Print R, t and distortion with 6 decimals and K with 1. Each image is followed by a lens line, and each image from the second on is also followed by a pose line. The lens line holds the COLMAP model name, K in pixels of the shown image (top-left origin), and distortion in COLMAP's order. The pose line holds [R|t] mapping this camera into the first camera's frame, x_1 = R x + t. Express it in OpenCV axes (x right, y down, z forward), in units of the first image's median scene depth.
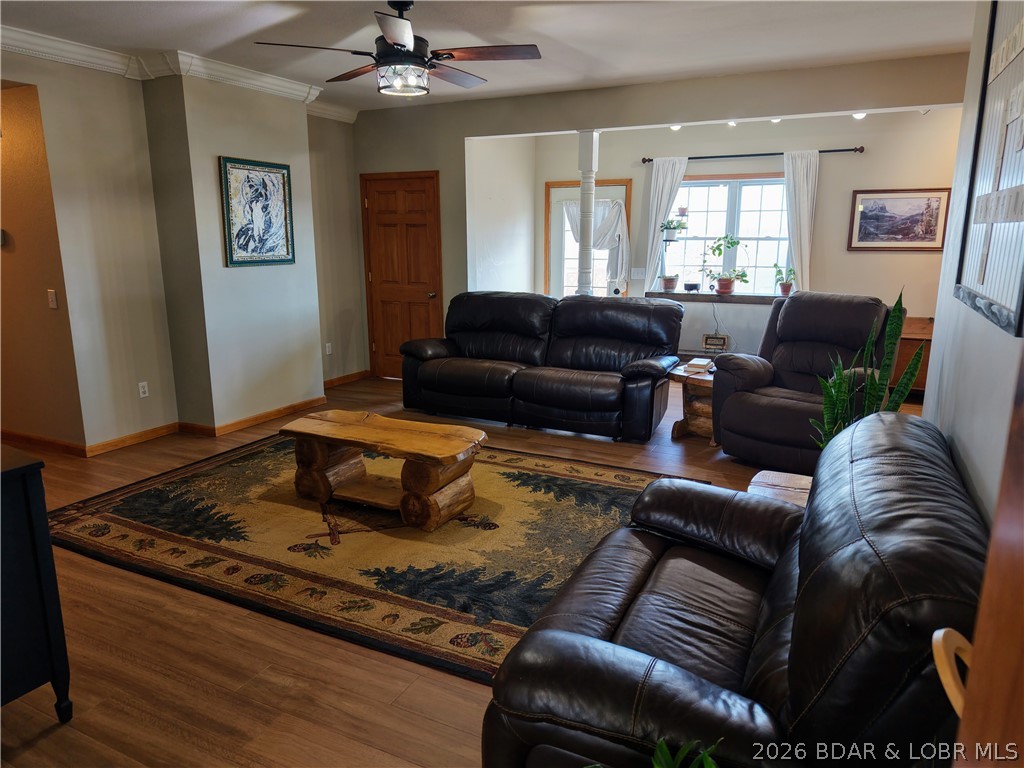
lens RADIAL K [[691.2, 0, 517.4], [0, 691.2, 384.9], [0, 0, 1]] dist [0.023199, -0.027340]
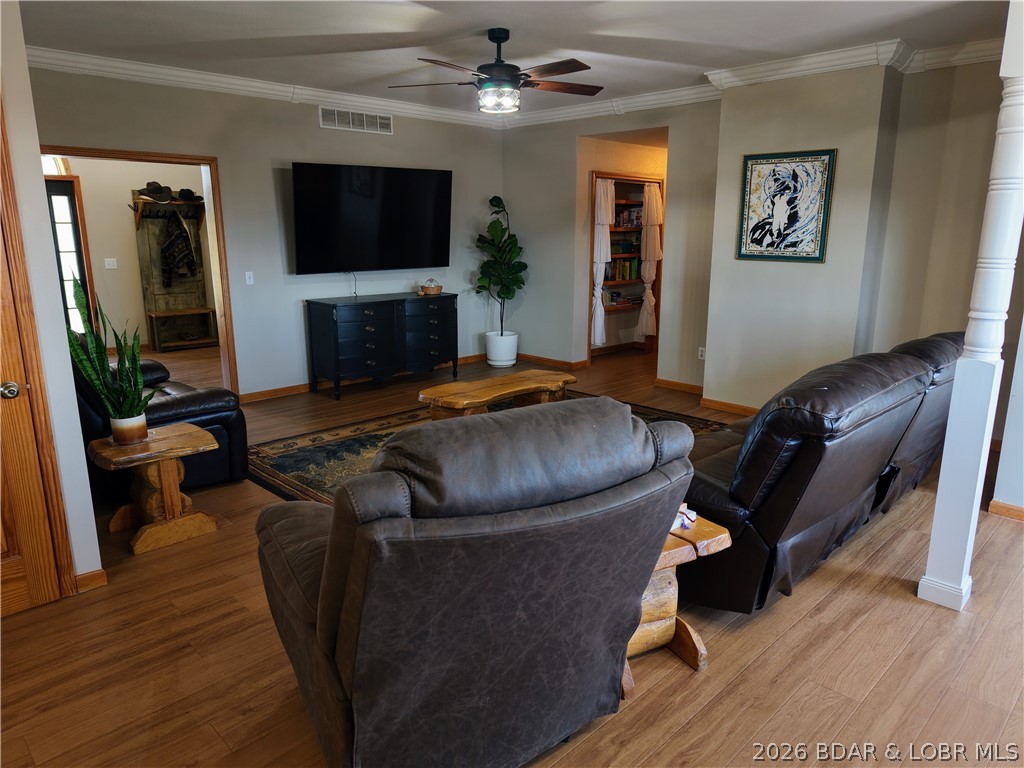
lens RADIAL K [[691.2, 0, 517.4], [0, 691.2, 384.9], [0, 0, 1]] dist [0.023199, -0.027340]
pose [[-0.328518, 0.210937, -0.920642, 0.696852], [-0.205081, 0.935557, 0.287534, -0.219783], [0.921964, 0.283266, -0.264088, 0.994038]]
